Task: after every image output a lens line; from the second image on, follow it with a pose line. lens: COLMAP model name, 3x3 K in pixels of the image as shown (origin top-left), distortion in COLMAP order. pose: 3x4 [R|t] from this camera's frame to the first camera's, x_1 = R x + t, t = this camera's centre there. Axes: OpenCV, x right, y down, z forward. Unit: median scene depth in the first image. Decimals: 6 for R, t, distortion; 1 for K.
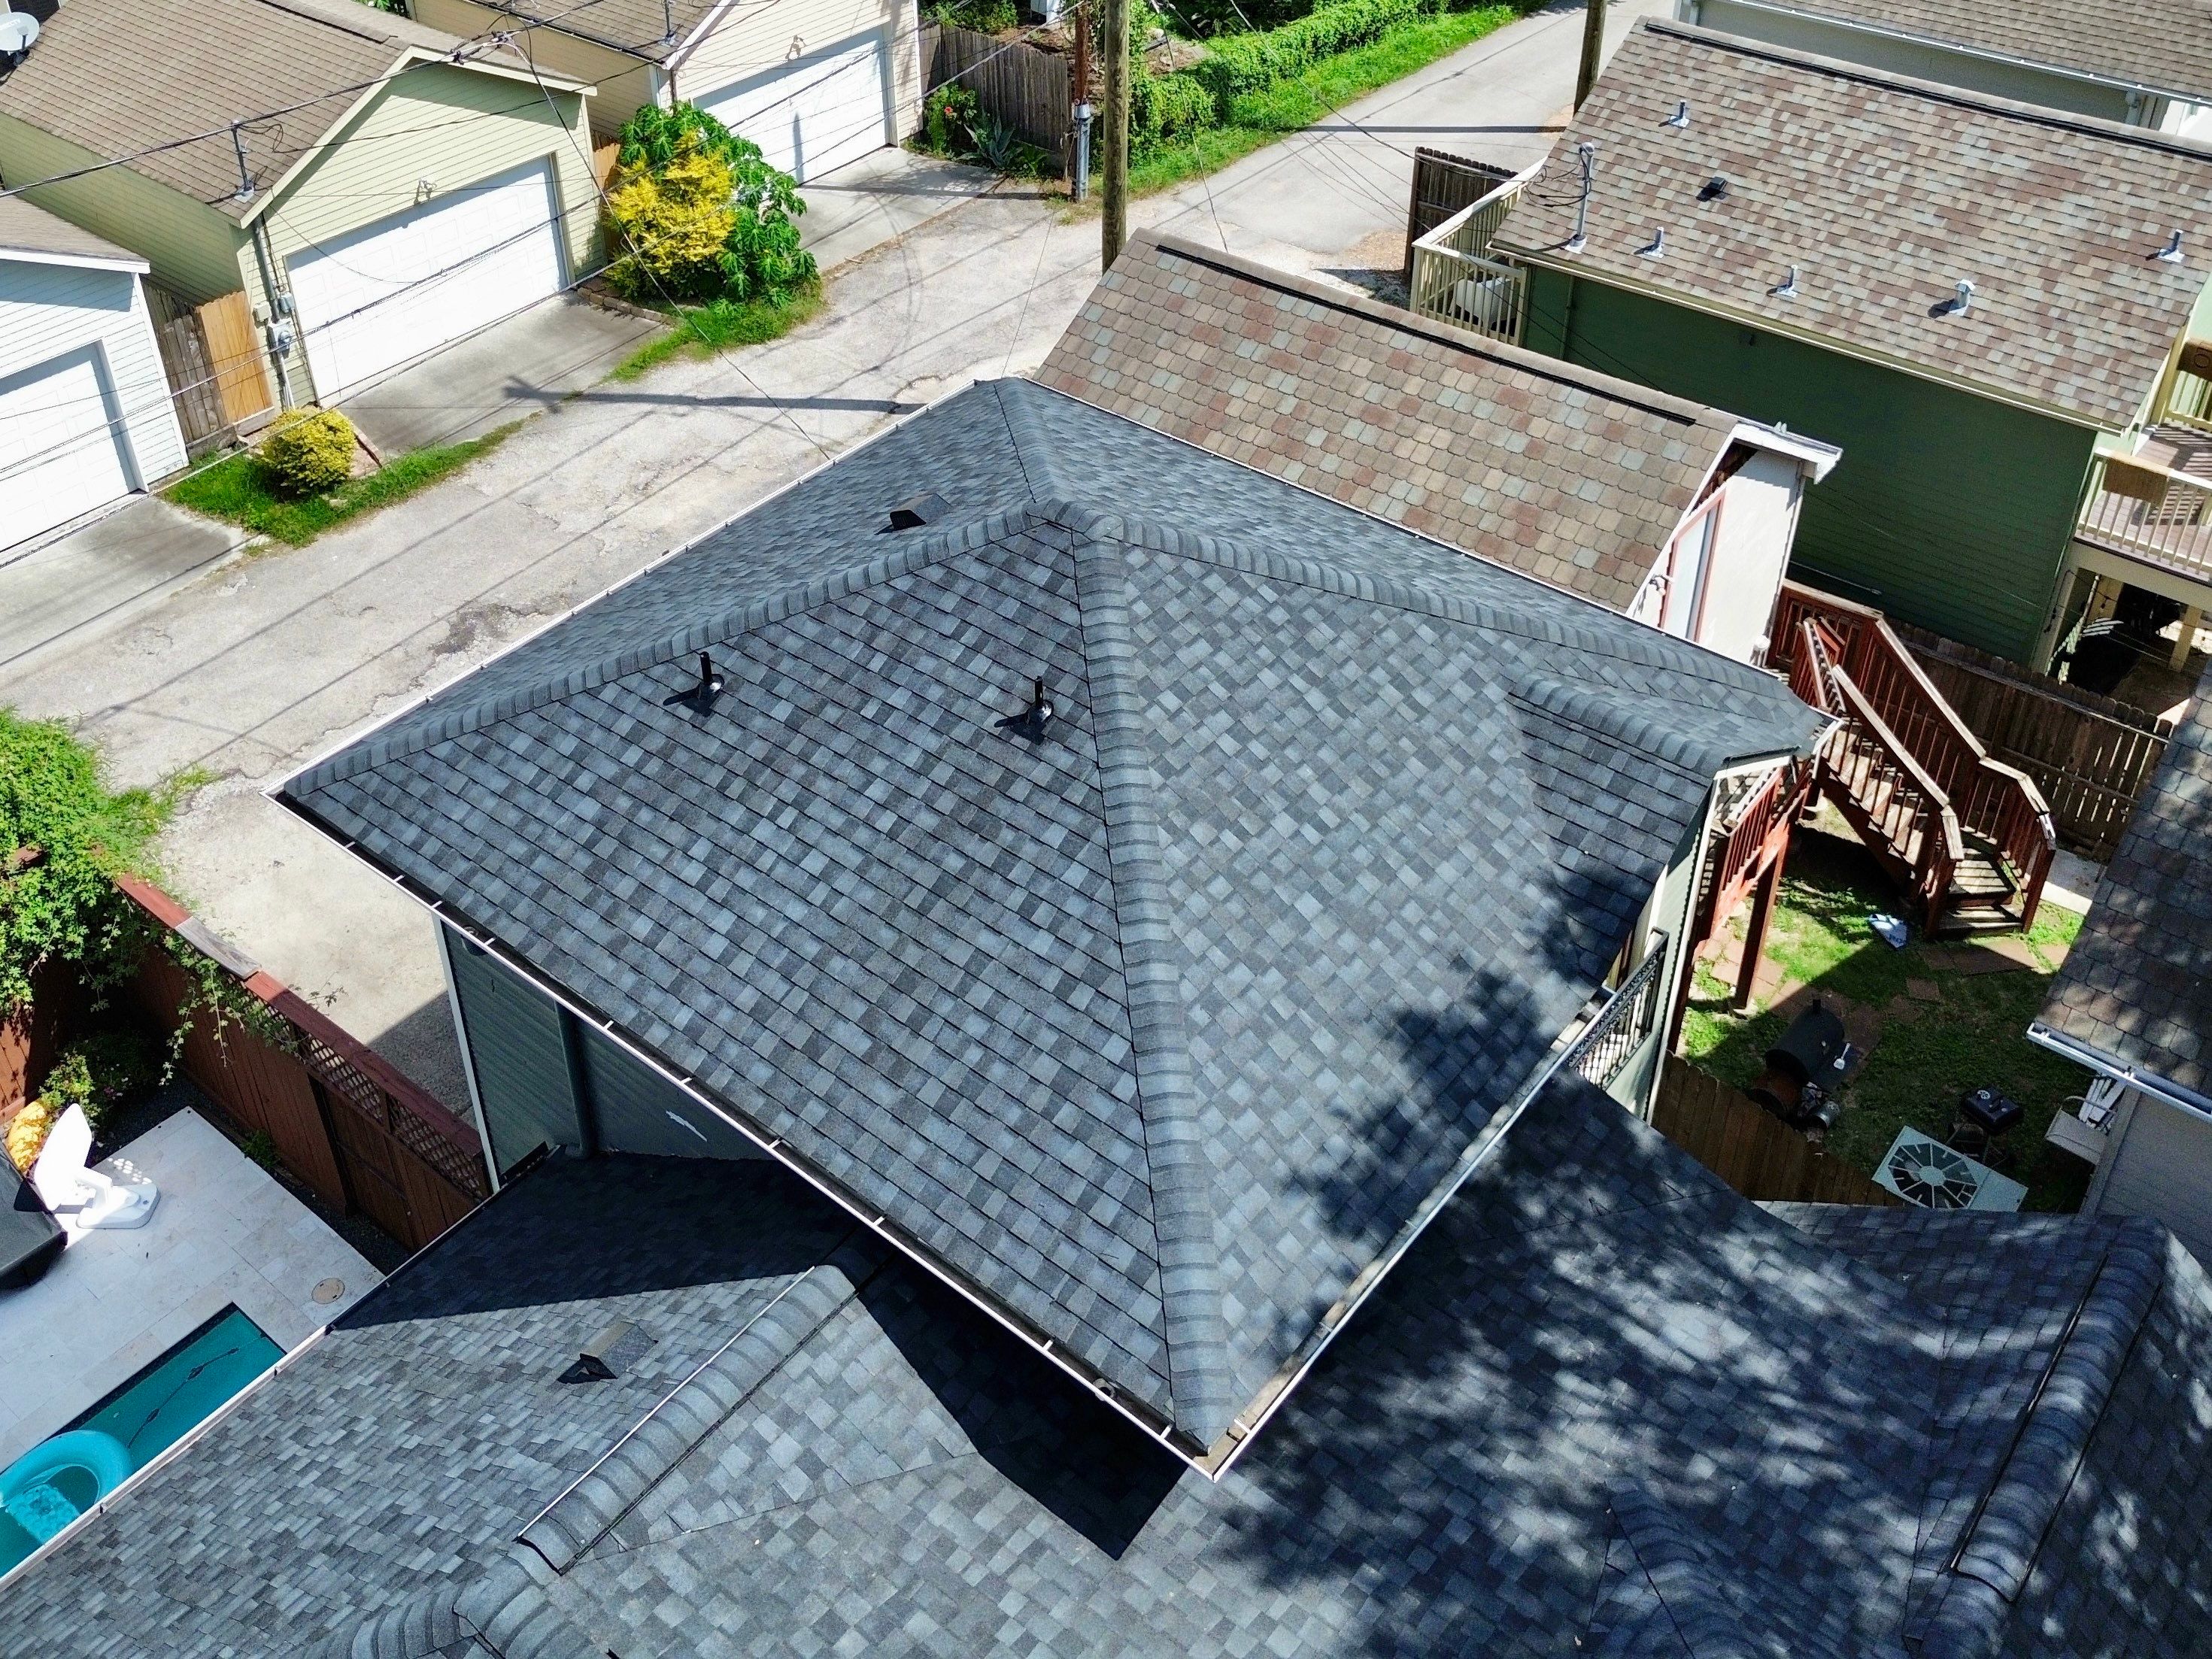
lens RADIAL K [[2161.8, 0, 1035.2], [0, 2161.8, 499.2], [0, 0, 1]] dist [0.013715, 0.000000]
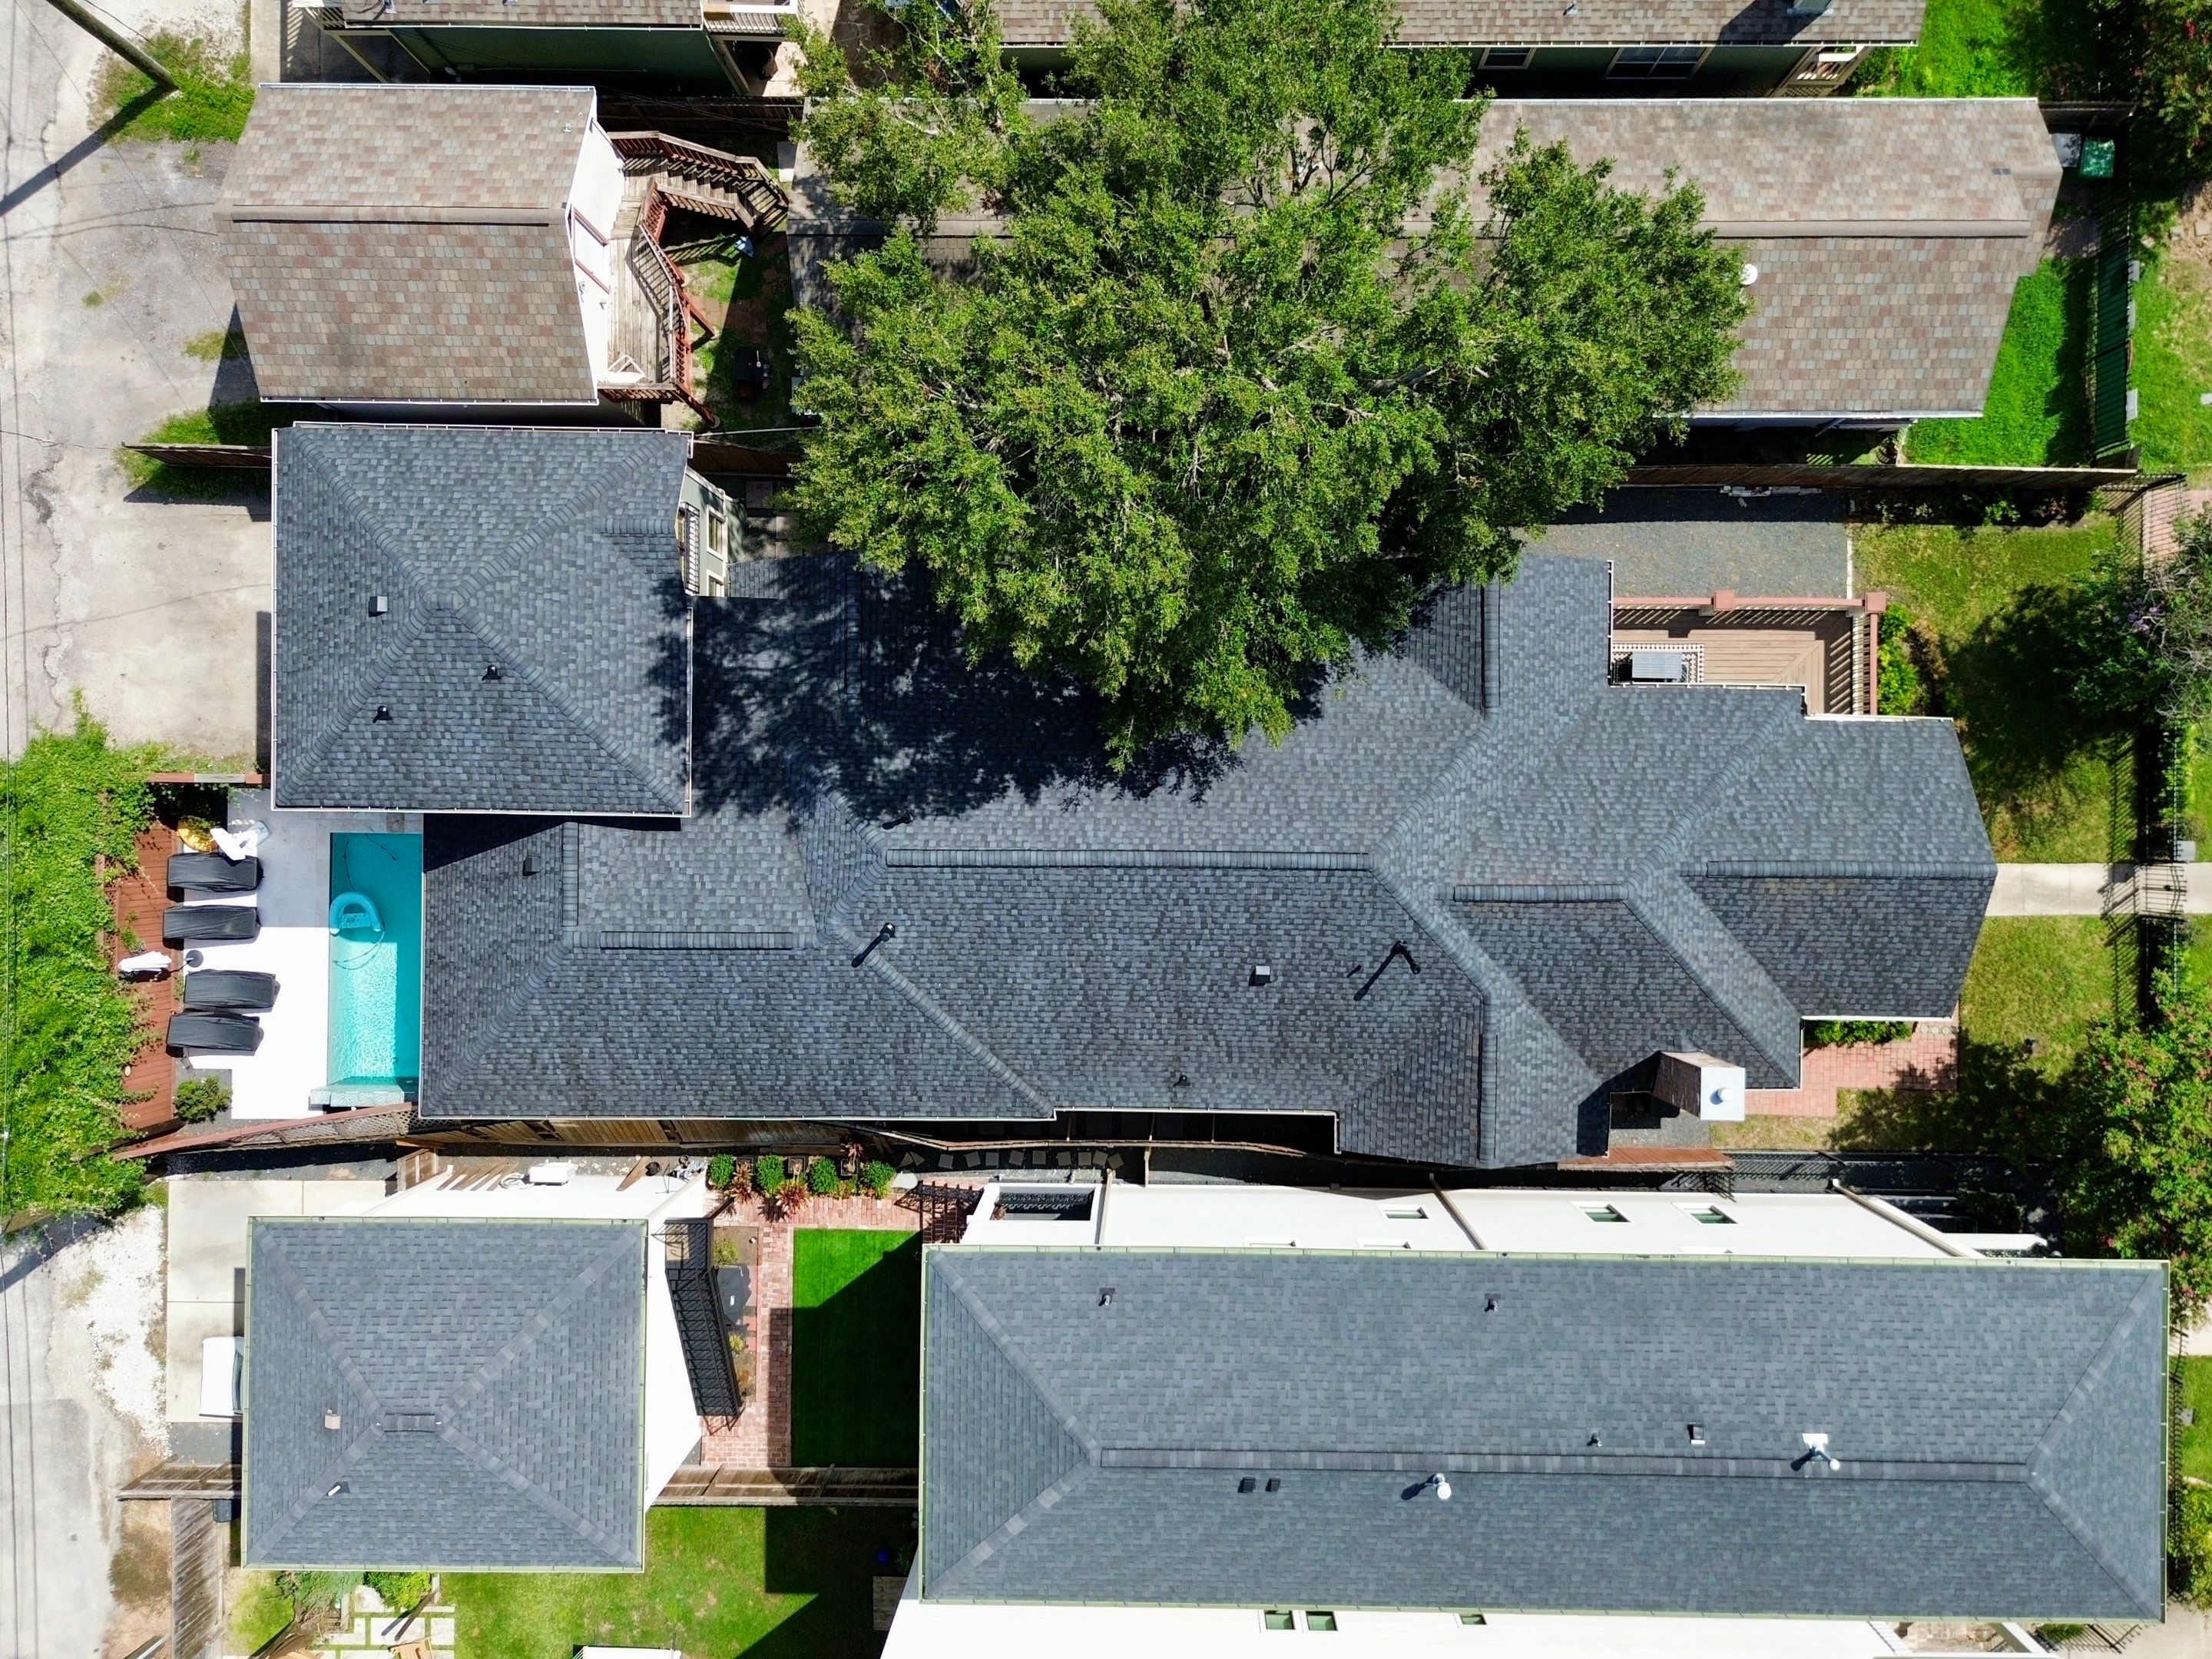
lens RADIAL K [[1658.2, 0, 1151.5], [0, 1658.2, 833.0], [0, 0, 1]] dist [0.058417, -0.056975]
pose [[0.775367, -0.631466, 0.007605, 0.582124], [0.325370, 0.409780, 0.852182, -1.569164], [-0.541240, -0.658279, 0.523190, -0.917307]]
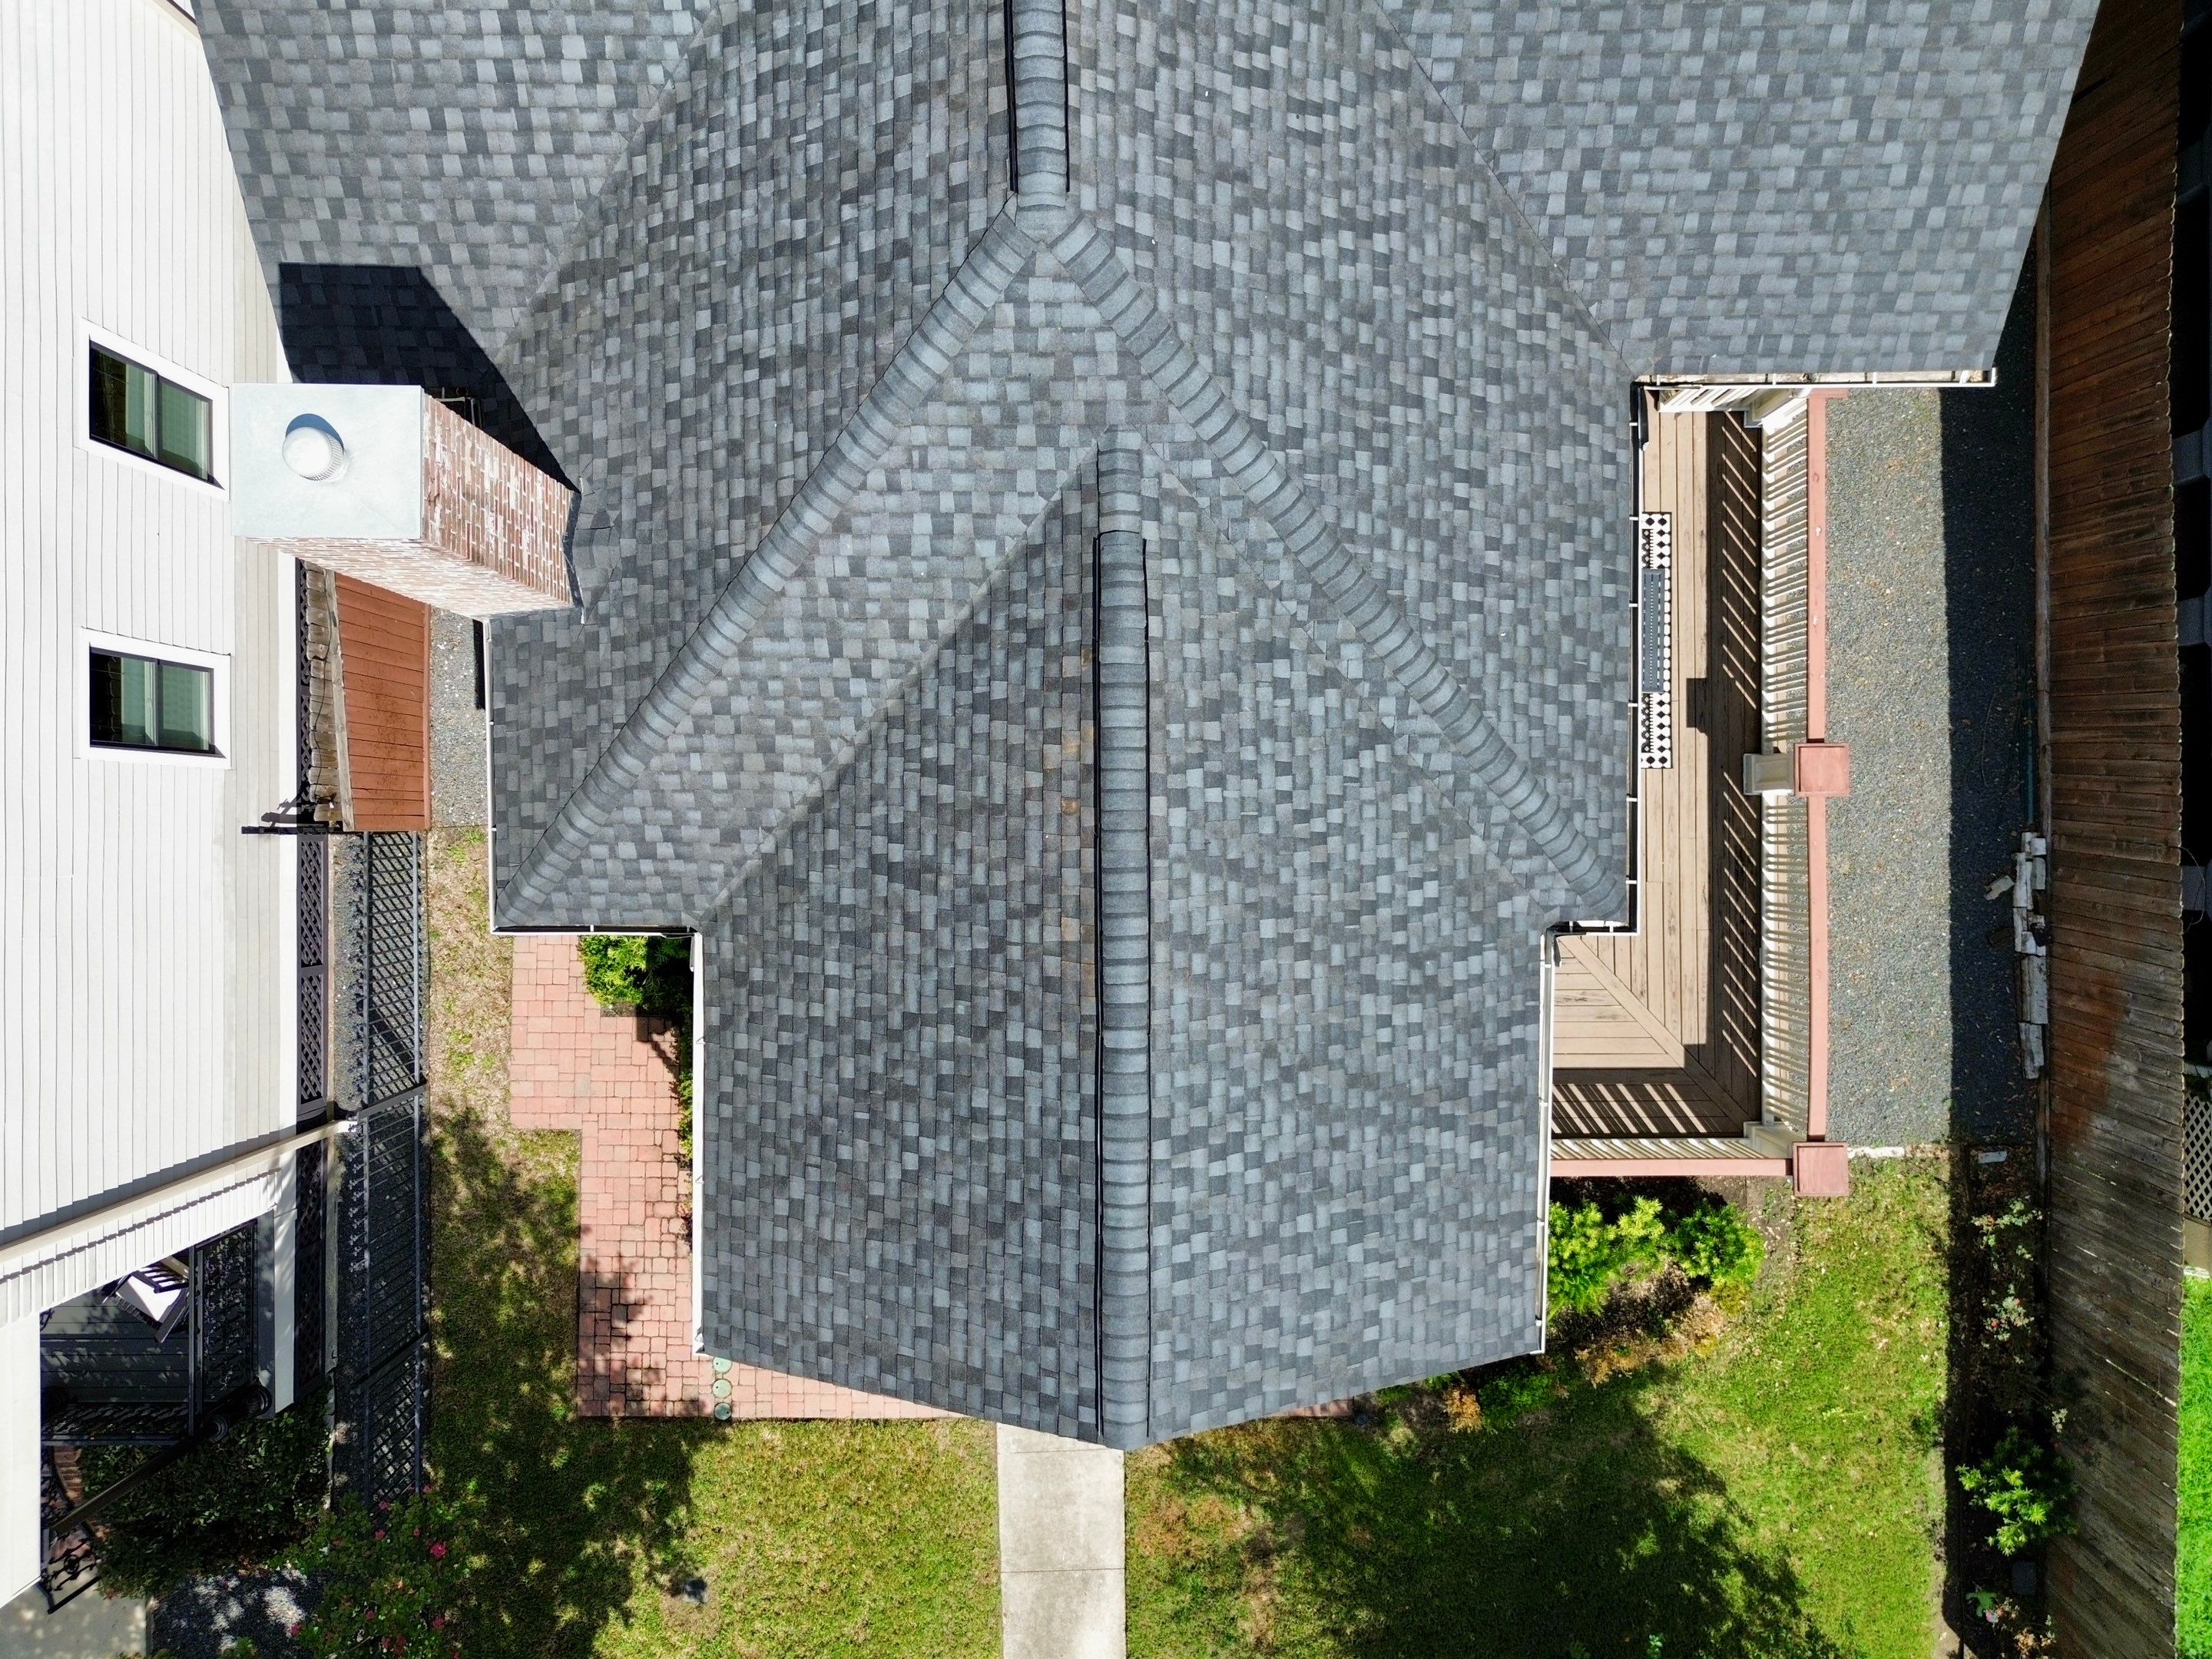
lens RADIAL K [[1624.4, 0, 1098.6], [0, 1624.4, 811.1], [0, 0, 1]] dist [0.052152, -0.044920]
pose [[0.639371, 0.768815, 0.011298, 1.337582], [-0.401575, 0.321360, 0.857593, 0.349246], [0.655700, -0.552857, 0.514205, -0.546259]]
